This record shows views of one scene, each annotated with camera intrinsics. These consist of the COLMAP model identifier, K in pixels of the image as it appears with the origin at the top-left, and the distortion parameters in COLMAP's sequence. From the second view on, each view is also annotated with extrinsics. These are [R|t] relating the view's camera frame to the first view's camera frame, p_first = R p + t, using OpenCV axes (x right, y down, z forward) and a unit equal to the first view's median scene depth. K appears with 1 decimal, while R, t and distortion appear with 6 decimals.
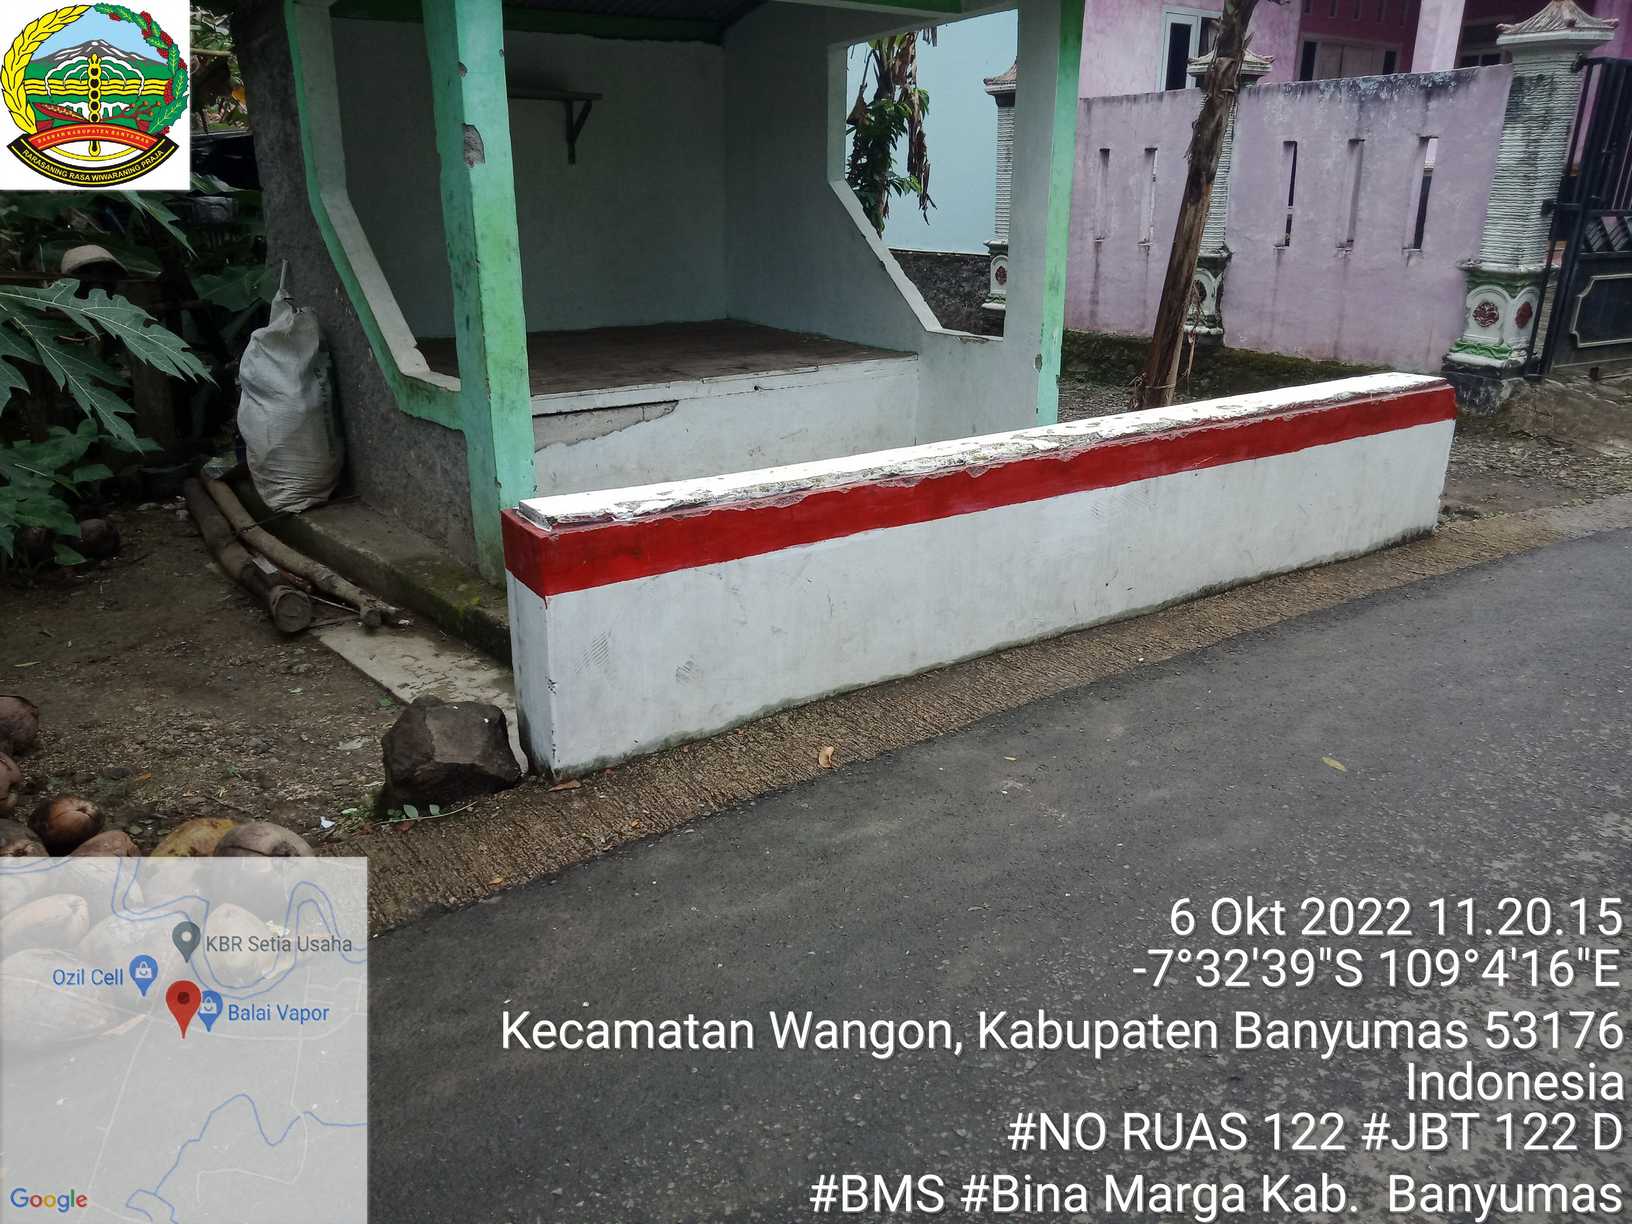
lens RADIAL K [[1232.3, 0, 816.0], [0, 1232.3, 612.0], [0, 0, 1]] dist [0.019684, -0.001250]
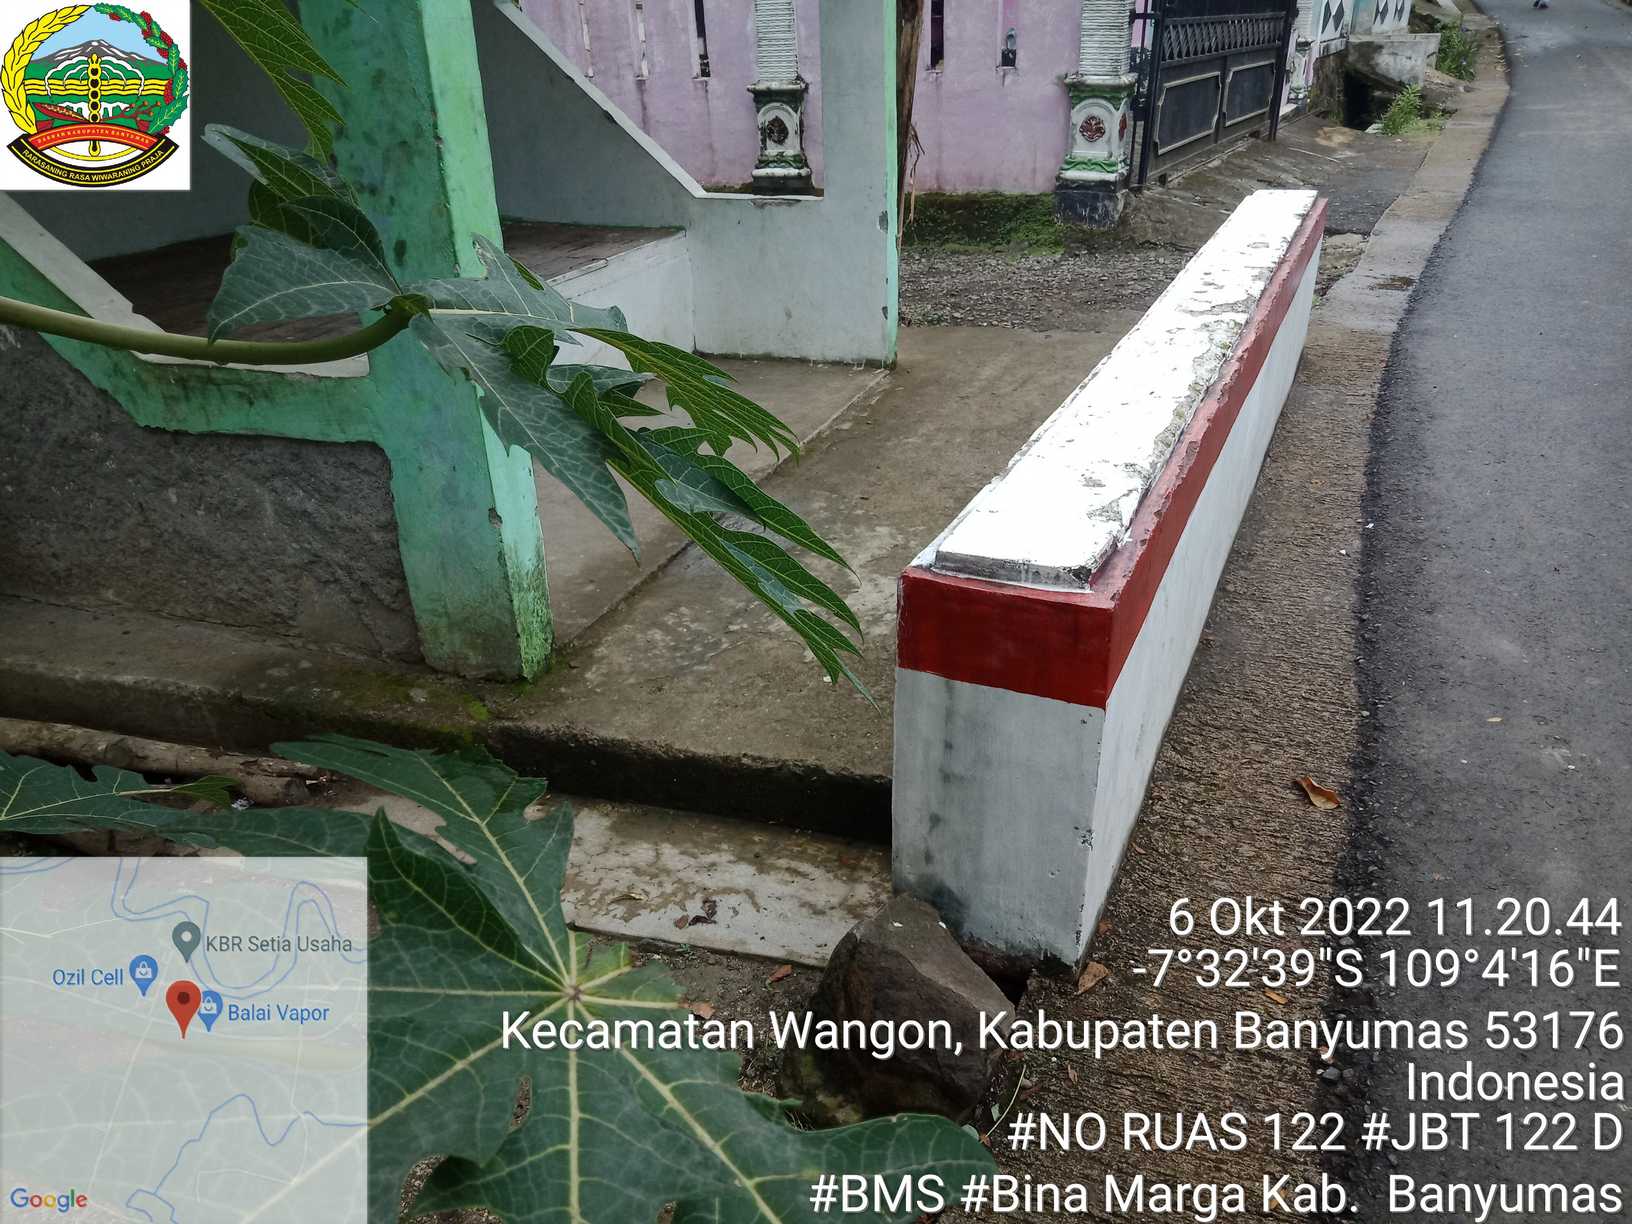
lens RADIAL K [[1232.3, 0, 816.0], [0, 1232.3, 612.0], [0, 0, 1]] dist [0.019684, -0.001250]
pose [[0.836550, -0.263003, 0.480639, -0.244102], [0.209372, 0.964129, 0.163154, -0.070932], [-0.506308, -0.035854, 0.861607, 0.225392]]
